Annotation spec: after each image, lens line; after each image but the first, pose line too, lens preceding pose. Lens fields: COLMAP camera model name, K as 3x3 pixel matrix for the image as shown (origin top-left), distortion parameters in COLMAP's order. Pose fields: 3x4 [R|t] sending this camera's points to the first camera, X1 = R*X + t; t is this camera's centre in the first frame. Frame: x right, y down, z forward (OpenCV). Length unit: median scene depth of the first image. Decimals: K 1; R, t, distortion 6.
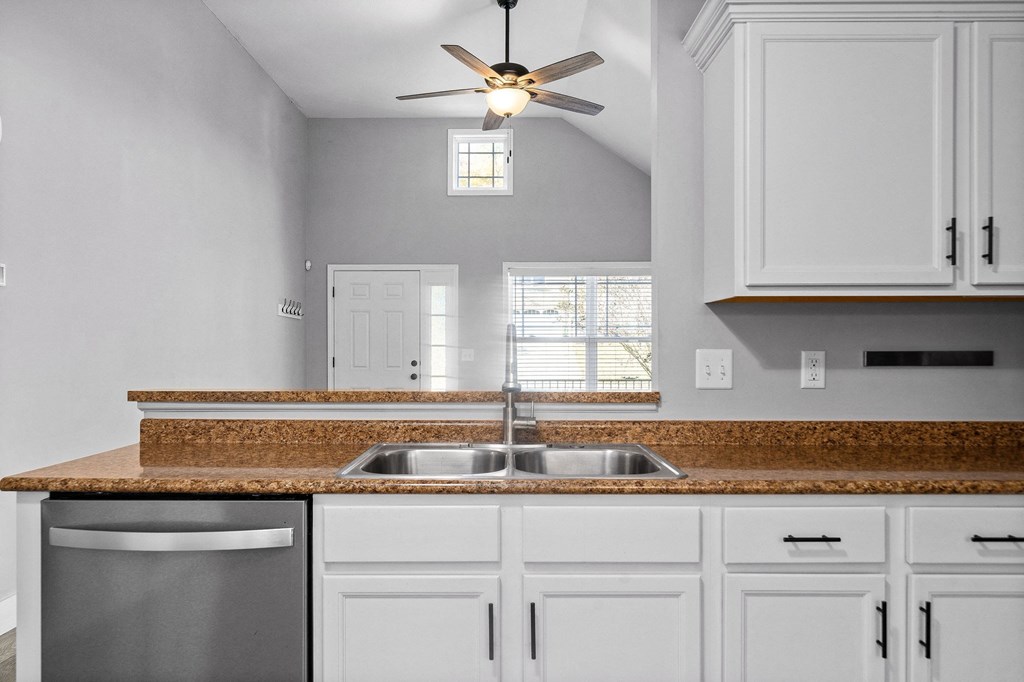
lens RADIAL K [[692.6, 0, 504.9], [0, 692.6, 353.1], [0, 0, 1]] dist [-0.000314, -0.001011]
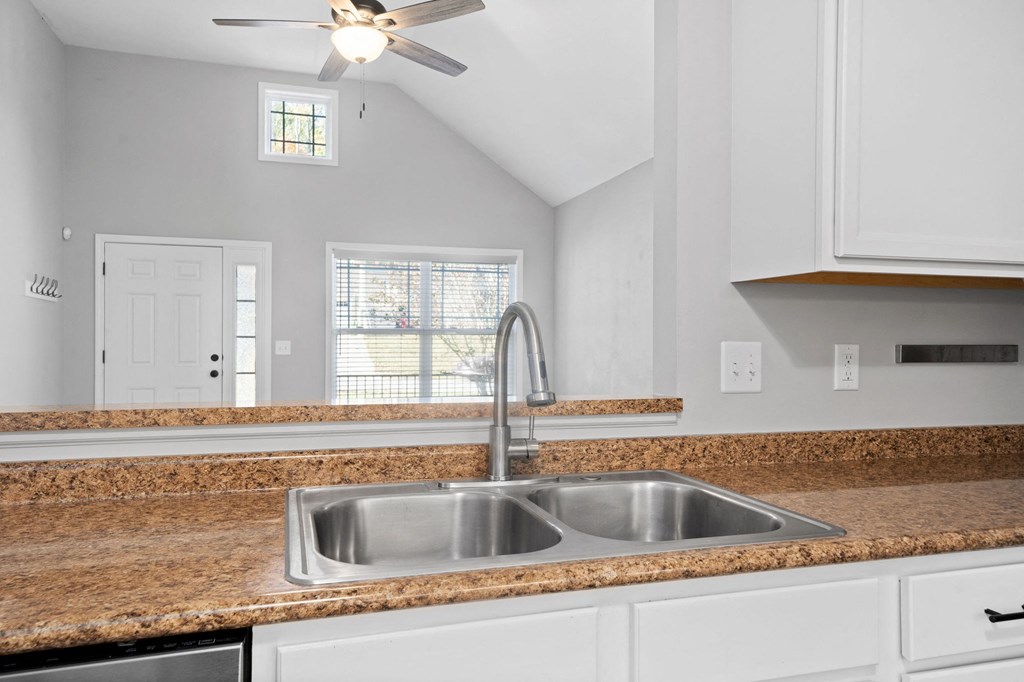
lens RADIAL K [[687.2, 0, 500.5], [0, 687.2, 344.3], [0, 0, 1]] dist [0.030549, 0.001551]
pose [[0.952281, 0.002931, 0.305209, -0.194067], [-0.002124, 0.999993, -0.002976, 0.000183], [-0.305215, 0.002185, 0.952281, 0.344227]]
